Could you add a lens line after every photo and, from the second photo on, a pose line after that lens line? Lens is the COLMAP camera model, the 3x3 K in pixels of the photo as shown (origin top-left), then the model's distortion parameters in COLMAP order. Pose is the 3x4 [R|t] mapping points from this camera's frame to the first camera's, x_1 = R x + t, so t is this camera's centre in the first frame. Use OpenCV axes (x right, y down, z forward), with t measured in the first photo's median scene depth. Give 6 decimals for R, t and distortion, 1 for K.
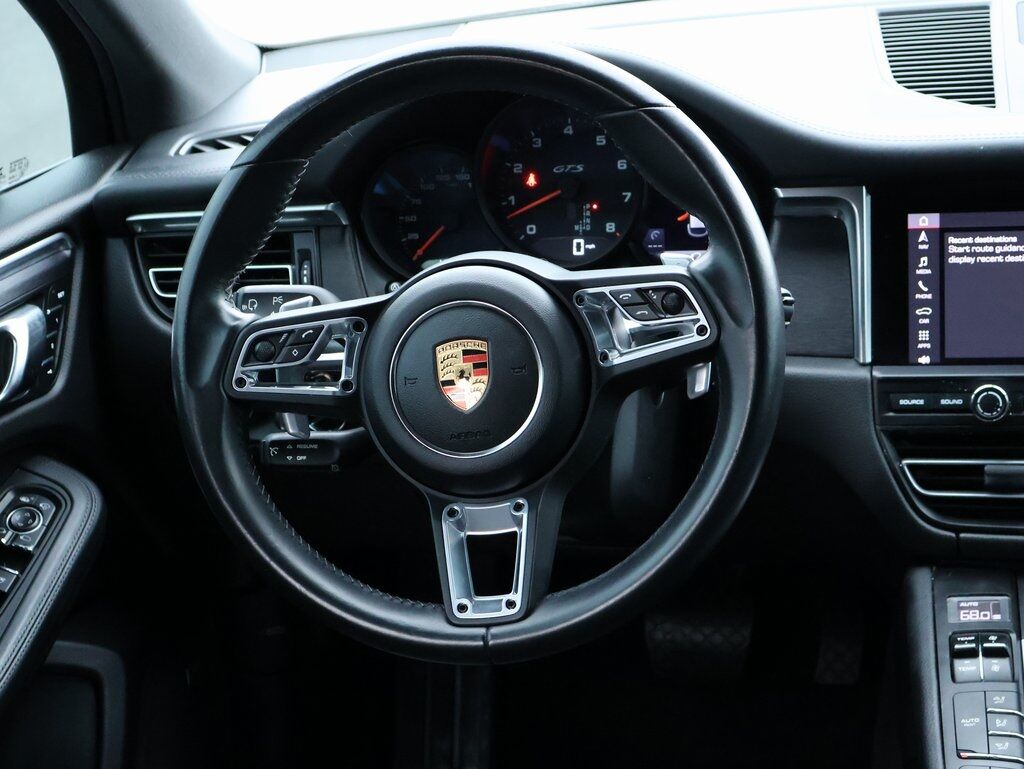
lens RADIAL K [[1703.7, 0, 518.8], [0, 1703.7, 381.3], [0, 0, 1]] dist [0.008017, 0.000000]
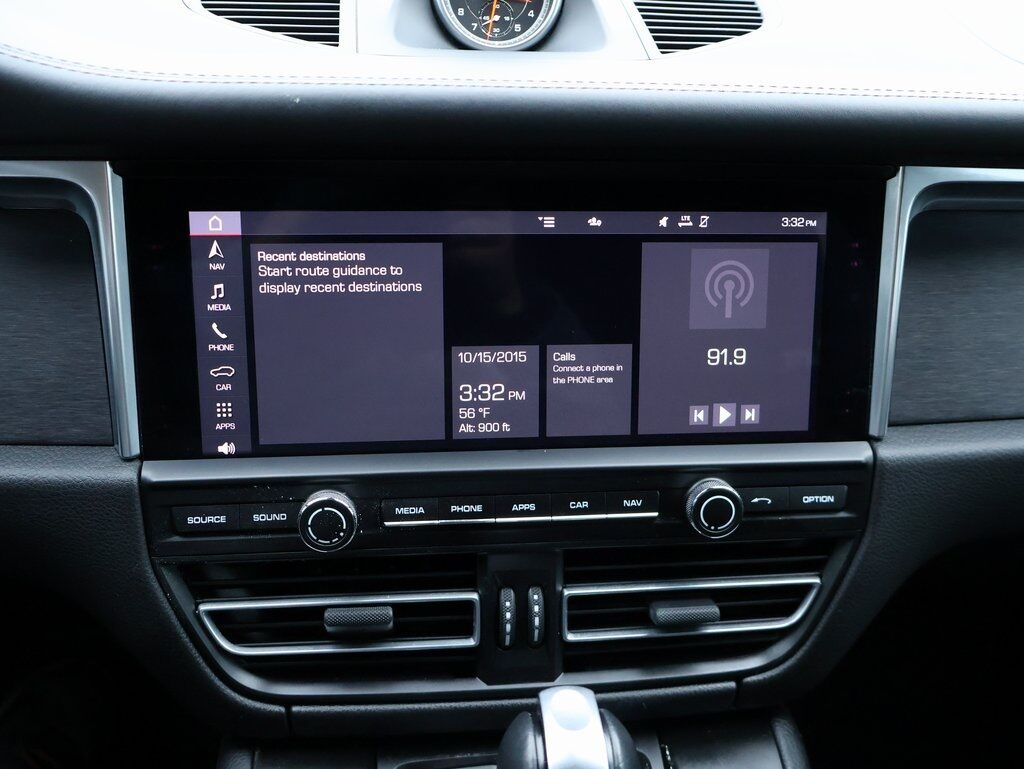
lens RADIAL K [[979.7, 0, 513.4], [0, 979.7, 413.8], [0, 0, 1]] dist [-0.021264, 0.000000]
pose [[0.927217, -0.056204, 0.370283, 0.203513], [-0.000073, 0.988649, 0.150246, -0.079312], [-0.374524, -0.139338, 0.916688, 0.633430]]
